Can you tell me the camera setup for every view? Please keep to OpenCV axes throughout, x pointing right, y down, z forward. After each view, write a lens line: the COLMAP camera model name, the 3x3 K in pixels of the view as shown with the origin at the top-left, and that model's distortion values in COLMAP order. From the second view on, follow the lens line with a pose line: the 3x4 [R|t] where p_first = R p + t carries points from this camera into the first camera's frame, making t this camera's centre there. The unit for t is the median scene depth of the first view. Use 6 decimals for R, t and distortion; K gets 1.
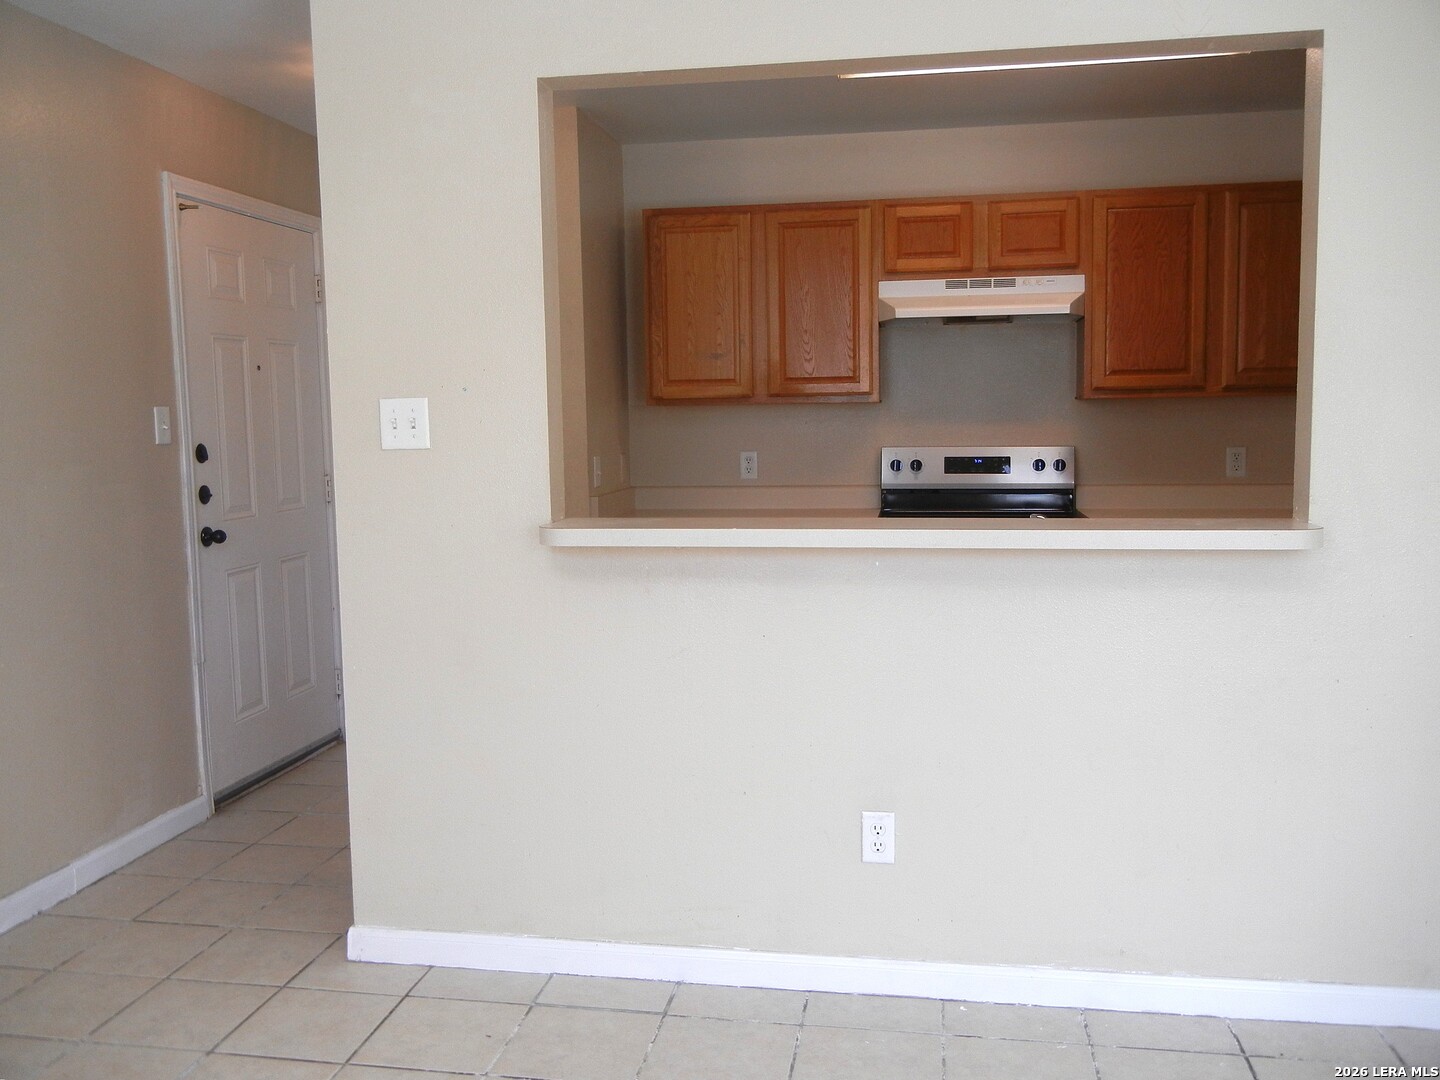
lens RADIAL K [[1278.5, 0, 720.0], [0, 1278.5, 540.0], [0, 0, 1]] dist [-0.049313, 0.141918]
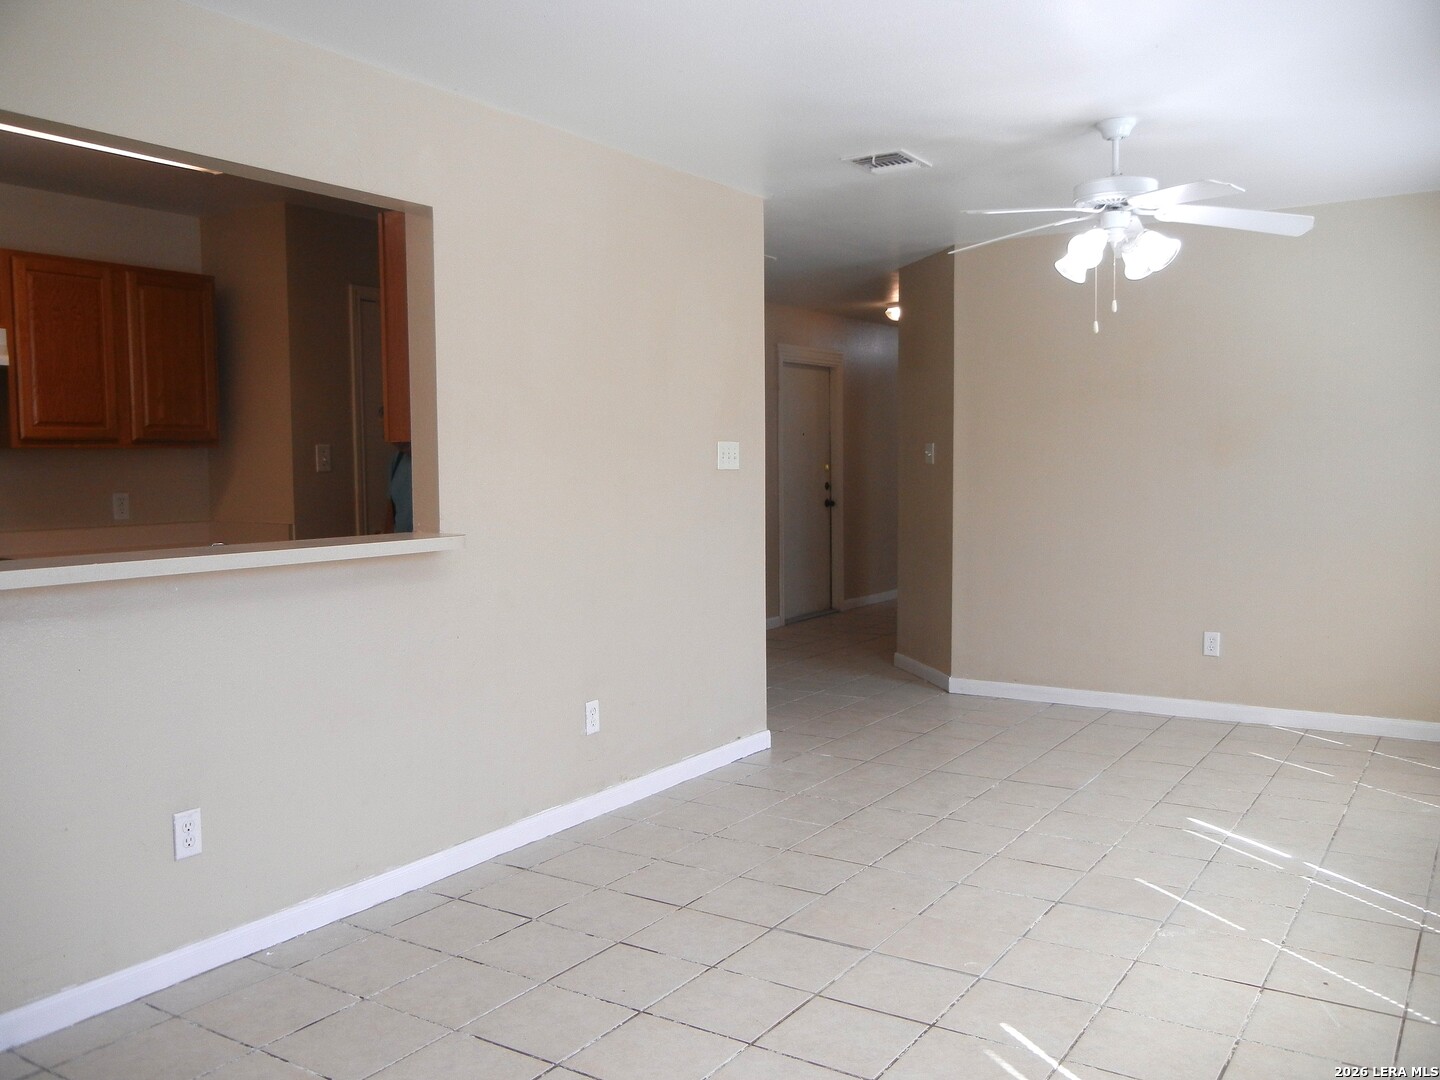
lens RADIAL K [[1278.5, 0, 720.0], [0, 1278.5, 540.0], [0, 0, 1]] dist [-0.049313, 0.141918]
pose [[0.397163, -0.051717, 0.916290, -0.459938], [0.092356, 0.995595, 0.016161, 0.000118], [-0.913089, 0.078206, 0.400189, 0.065485]]
